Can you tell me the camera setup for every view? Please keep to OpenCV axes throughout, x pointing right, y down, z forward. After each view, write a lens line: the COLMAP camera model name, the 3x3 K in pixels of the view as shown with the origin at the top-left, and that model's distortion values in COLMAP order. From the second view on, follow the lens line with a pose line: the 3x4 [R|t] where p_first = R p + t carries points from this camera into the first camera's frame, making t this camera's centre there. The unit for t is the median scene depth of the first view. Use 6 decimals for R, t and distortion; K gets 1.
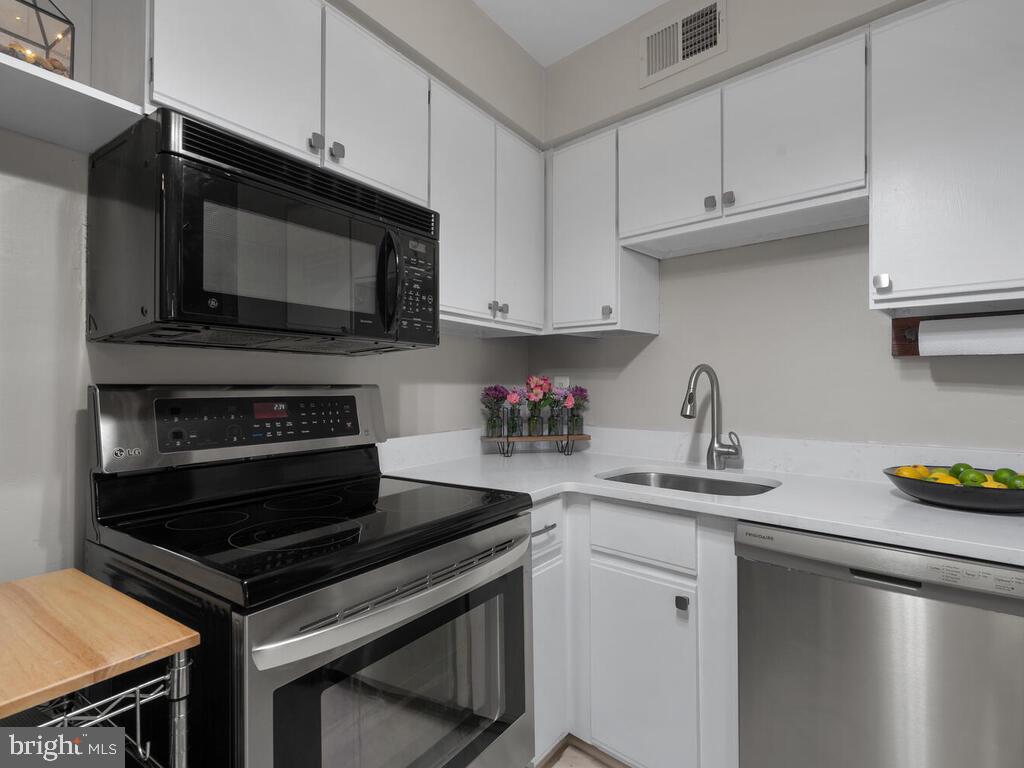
lens RADIAL K [[530.1, 0, 500.9], [0, 530.1, 378.5], [0, 0, 1]] dist [-0.006484, 0.005021]
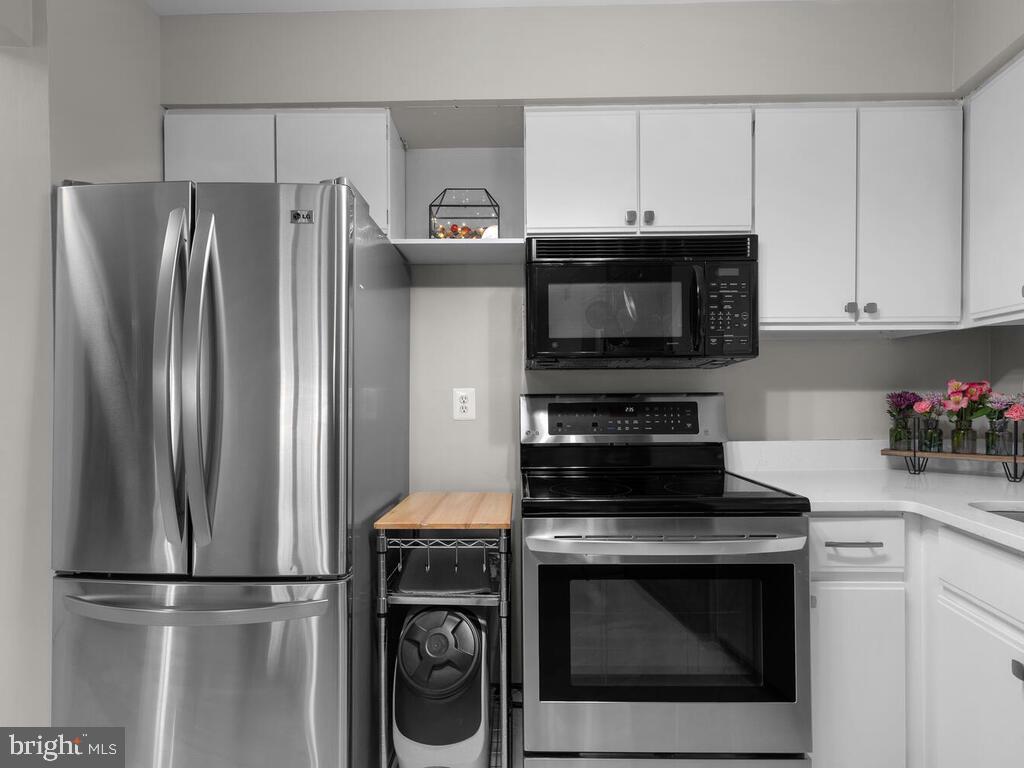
lens RADIAL K [[530.1, 0, 507.5], [0, 530.1, 401.0], [0, 0, 1]] dist [-0.006484, 0.005021]
pose [[0.568187, 0.005450, -0.822882, 0.437688], [0.019320, 0.999614, 0.019960, -0.002024], [0.822673, -0.027239, 0.567862, -0.042134]]
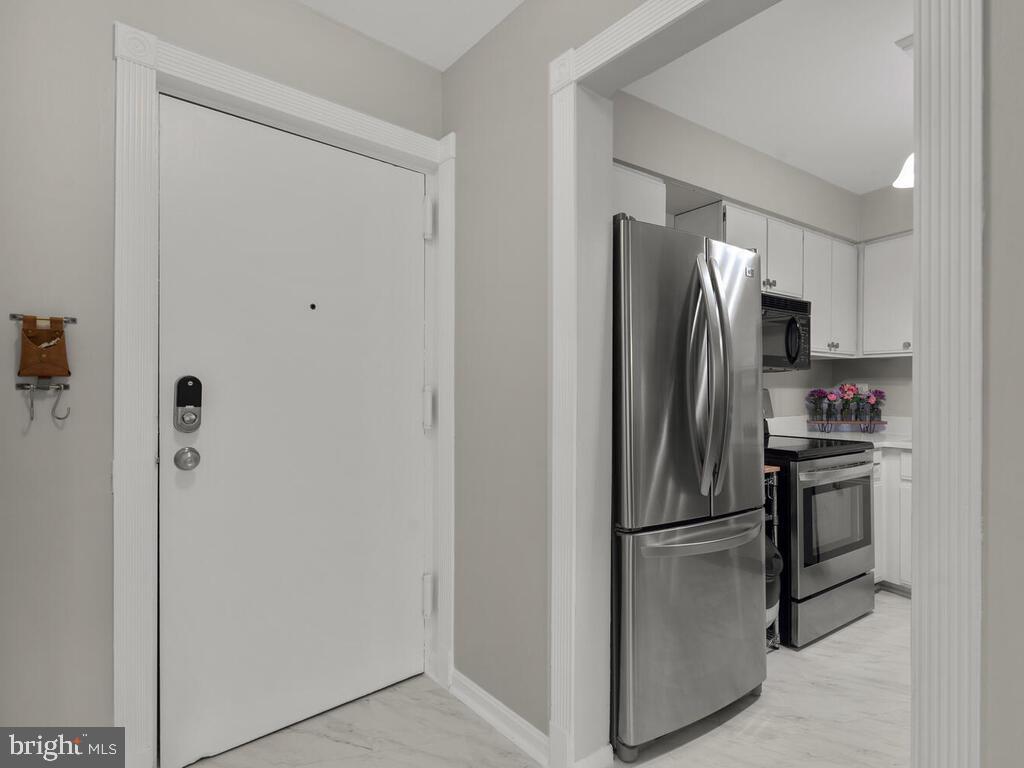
lens RADIAL K [[530.1, 0, 502.4], [0, 530.1, 389.0], [0, 0, 1]] dist [-0.006484, 0.005021]
pose [[0.934114, 0.006130, -0.356921, -0.436254], [-0.000235, 0.999863, 0.016557, -0.018257], [0.356974, -0.015382, 0.933988, -1.123162]]
